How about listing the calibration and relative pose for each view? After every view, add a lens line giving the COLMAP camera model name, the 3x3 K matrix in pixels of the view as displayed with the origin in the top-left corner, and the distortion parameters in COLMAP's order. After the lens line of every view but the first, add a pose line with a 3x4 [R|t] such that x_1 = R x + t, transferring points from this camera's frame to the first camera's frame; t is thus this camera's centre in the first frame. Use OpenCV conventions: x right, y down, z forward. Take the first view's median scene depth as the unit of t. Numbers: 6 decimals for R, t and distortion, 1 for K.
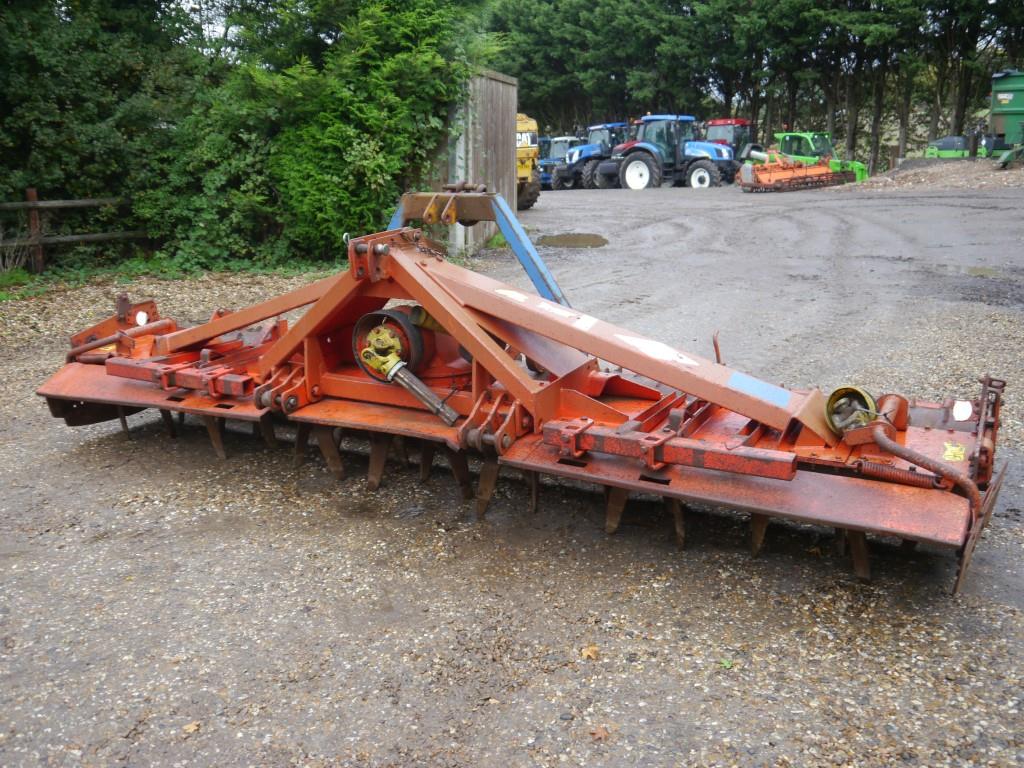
lens RADIAL K [[968.0, 0, 509.9], [0, 968.0, 385.4], [0, 0, 1]] dist [-0.025771, 0.000000]
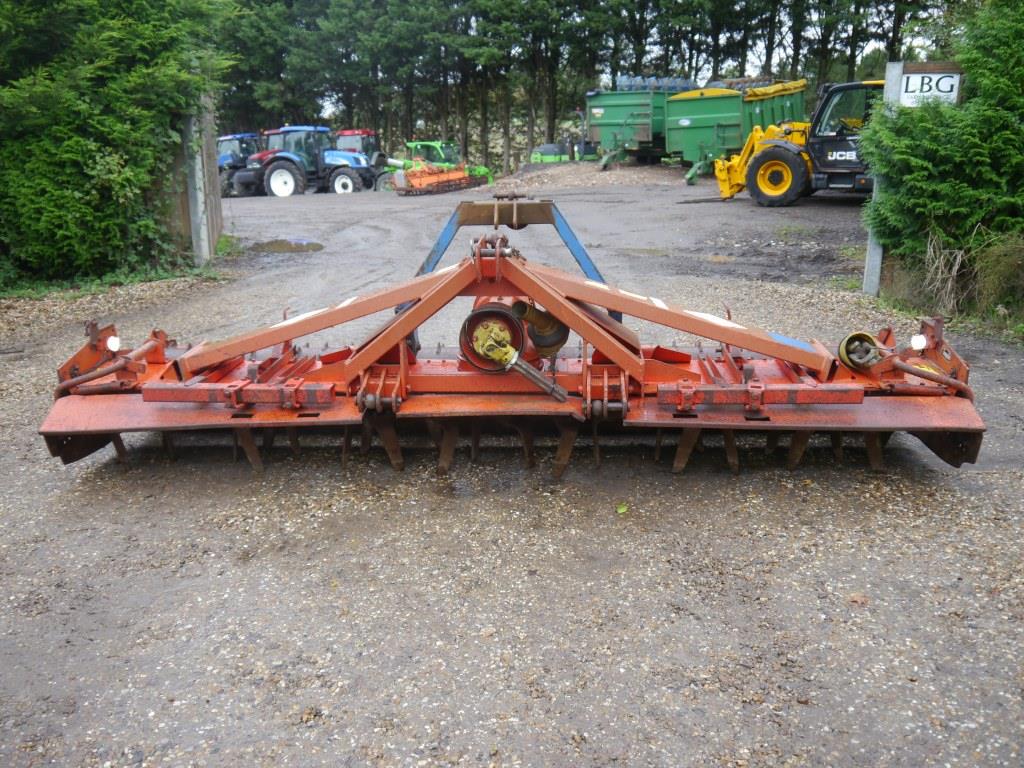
lens RADIAL K [[897.1, 0, 510.8], [0, 897.1, 378.7], [0, 0, 1]] dist [-0.009106, -0.023089]
pose [[0.903528, -0.112757, 0.413429, -0.176656], [0.111509, 0.993390, 0.027238, -0.006790], [-0.413767, 0.021490, 0.910129, 0.013384]]
